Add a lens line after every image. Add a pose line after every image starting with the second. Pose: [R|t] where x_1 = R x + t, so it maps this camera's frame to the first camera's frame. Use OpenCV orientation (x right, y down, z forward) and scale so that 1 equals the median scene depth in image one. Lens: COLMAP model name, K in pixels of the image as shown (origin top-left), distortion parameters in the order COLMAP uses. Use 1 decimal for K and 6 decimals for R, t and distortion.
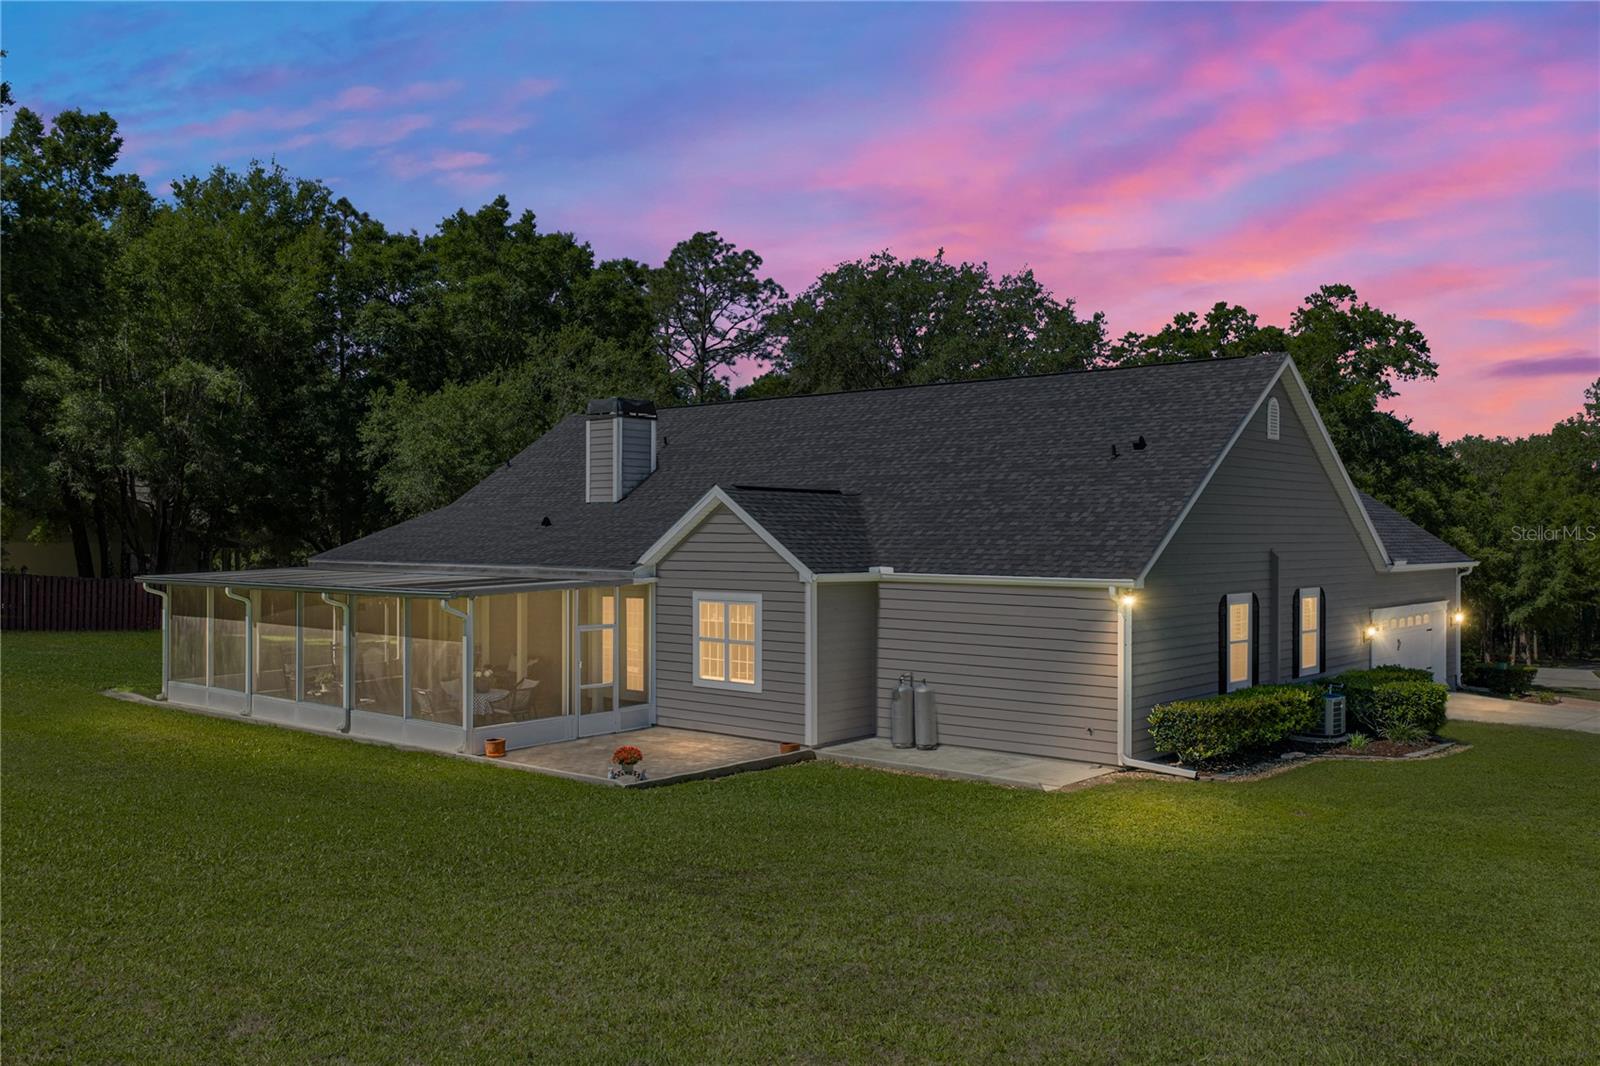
lens RADIAL K [[1324.4, 0, 793.6], [0, 1324.4, 533.0], [0, 0, 1]] dist [0.036248, -0.007506]
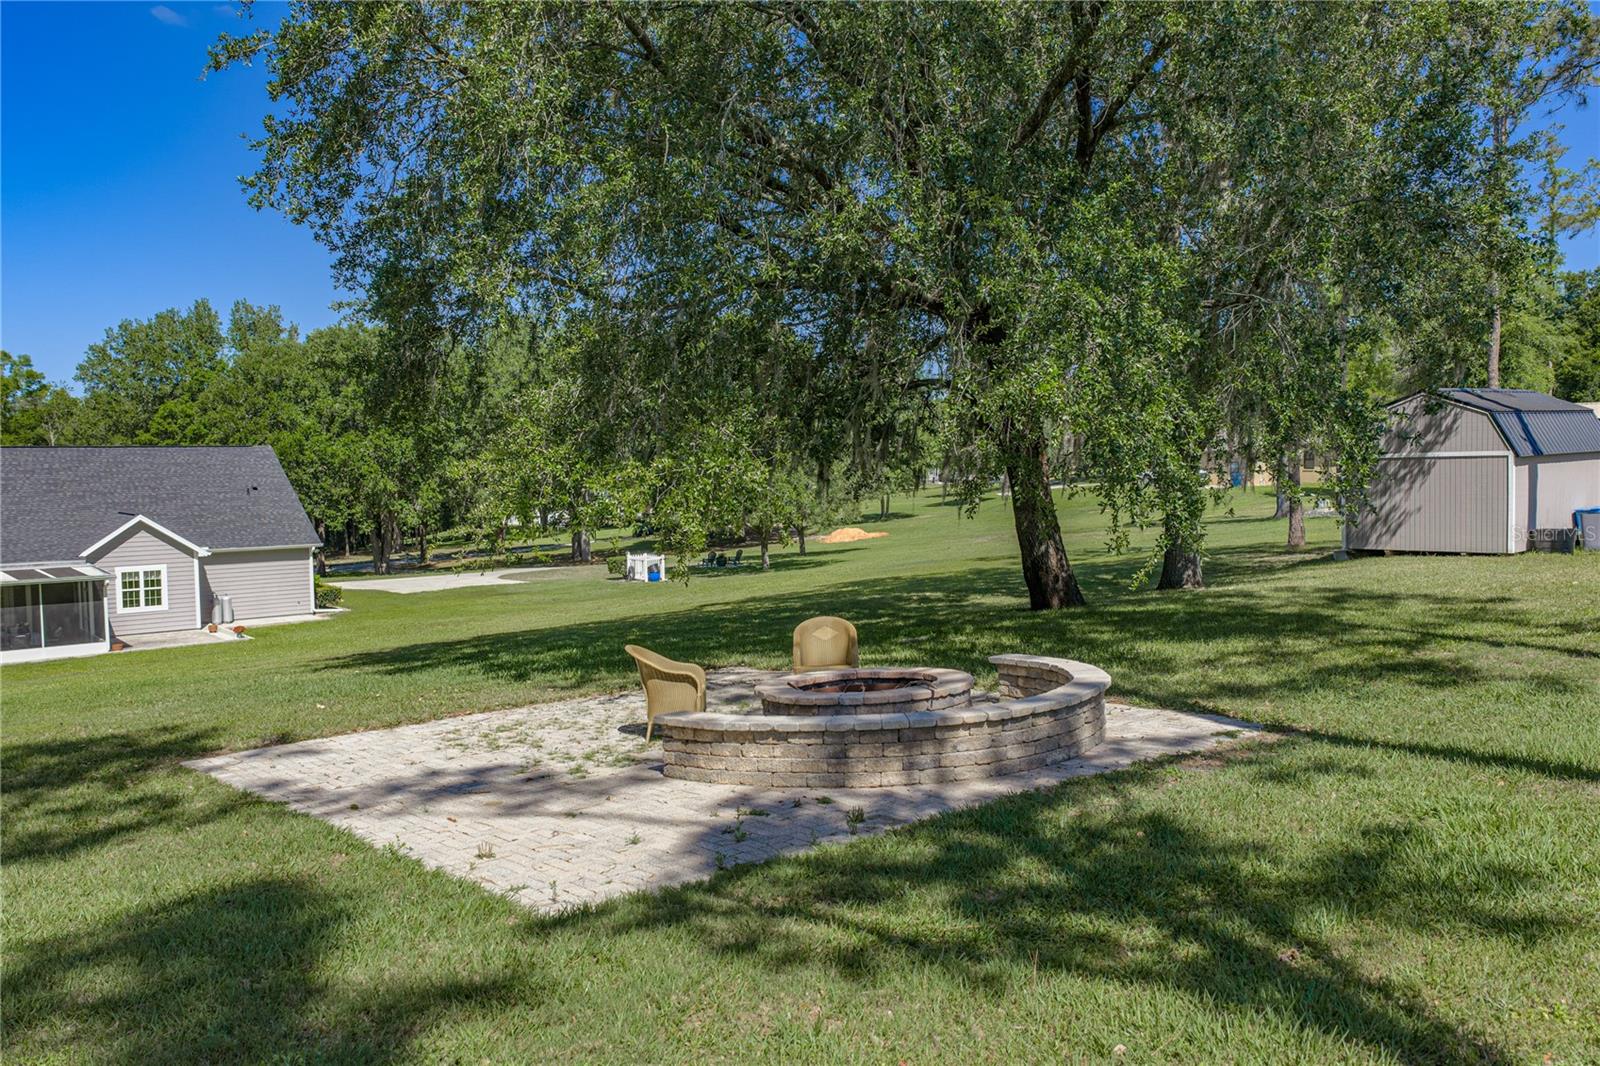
lens RADIAL K [[1324.4, 0, 796.7], [0, 1324.4, 537.4], [0, 0, 1]] dist [0.036248, -0.007506]
pose [[0.176325, -0.075251, 0.981451, -1.299210], [0.006033, 0.997137, 0.075369, -0.102178], [-0.984314, -0.007368, 0.176274, -0.256849]]
